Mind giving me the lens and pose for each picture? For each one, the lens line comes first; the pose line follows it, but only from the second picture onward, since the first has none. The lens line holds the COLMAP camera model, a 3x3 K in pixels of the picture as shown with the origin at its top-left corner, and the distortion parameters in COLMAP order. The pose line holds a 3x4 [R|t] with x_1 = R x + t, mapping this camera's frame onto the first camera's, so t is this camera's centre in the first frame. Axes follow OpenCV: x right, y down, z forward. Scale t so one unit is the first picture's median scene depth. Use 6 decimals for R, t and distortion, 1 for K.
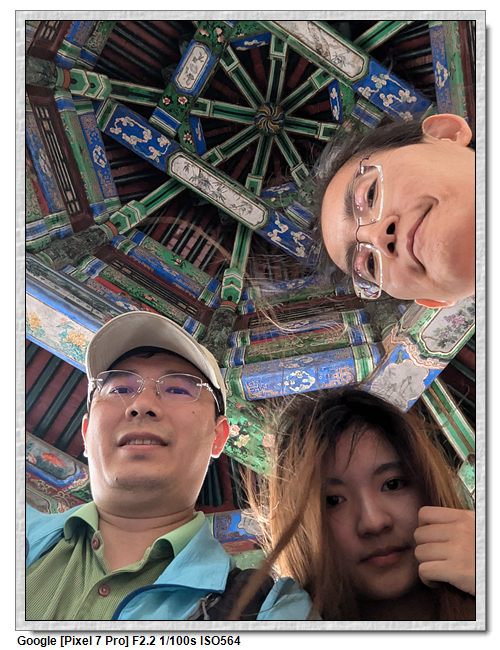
lens RADIAL K [[538.2, 0, 250.0], [0, 538.2, 325.0], [0, 0, 1]] dist [0.043582, -0.012202]
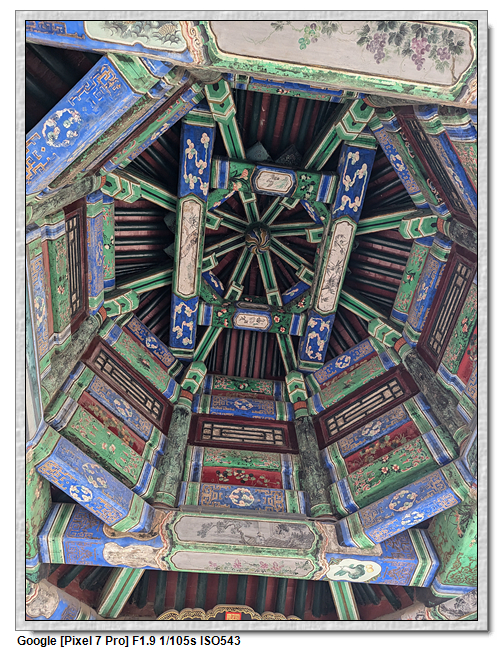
lens RADIAL K [[428.3, 0, 251.0], [0, 428.3, 325.0], [0, 0, 1]] dist [0.033943, -0.003135]
pose [[-0.424000, -0.846142, -0.322906, 0.201268], [0.848715, -0.246791, -0.467735, -0.009583], [0.316080, -0.472375, 0.822773, 0.166358]]
